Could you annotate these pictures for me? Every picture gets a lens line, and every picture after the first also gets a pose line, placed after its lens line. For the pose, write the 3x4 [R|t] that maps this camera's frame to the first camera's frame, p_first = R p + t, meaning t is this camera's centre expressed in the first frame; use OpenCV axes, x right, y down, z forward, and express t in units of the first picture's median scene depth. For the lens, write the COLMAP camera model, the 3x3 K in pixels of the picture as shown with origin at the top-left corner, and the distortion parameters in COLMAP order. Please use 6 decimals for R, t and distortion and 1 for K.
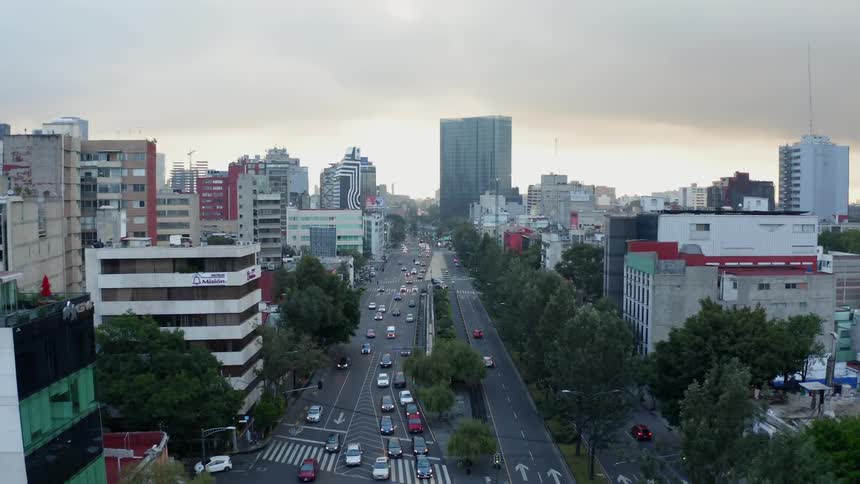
lens RADIAL K [[974.1, 0, 430.0], [0, 974.1, 242.0], [0, 0, 1]] dist [-0.169883, -0.033835]
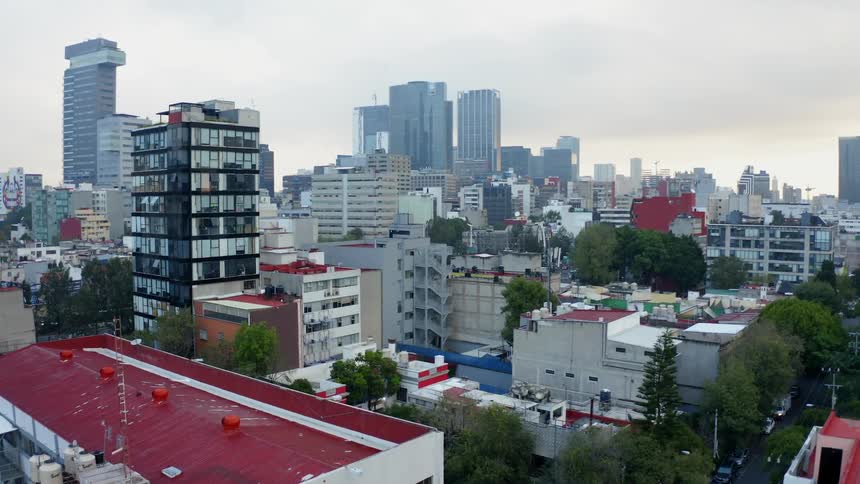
lens RADIAL K [[974.1, 0, 430.0], [0, 974.1, 242.0], [0, 0, 1]] dist [-0.169883, -0.033835]
pose [[0.879408, 0.020091, -0.475645, 0.180680], [-0.018998, 0.999794, 0.007105, 0.022896], [0.475690, 0.002788, 0.879608, -0.544907]]
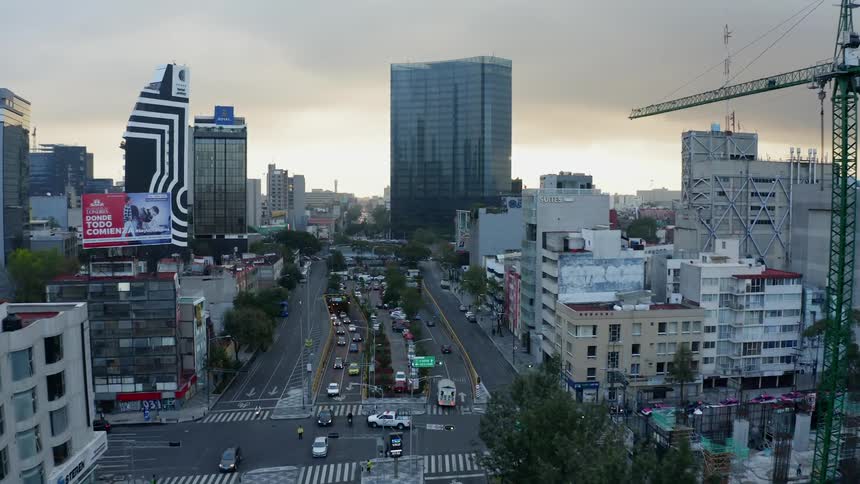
lens RADIAL K [[974.1, 0, 430.0], [0, 974.1, 242.0], [0, 0, 1]] dist [-0.169883, -0.033835]
pose [[0.998644, -0.000086, 0.052050, 0.004248], [0.000000, 0.999999, 0.001663, -0.024411], [-0.052050, -0.001660, 0.998643, 0.535349]]
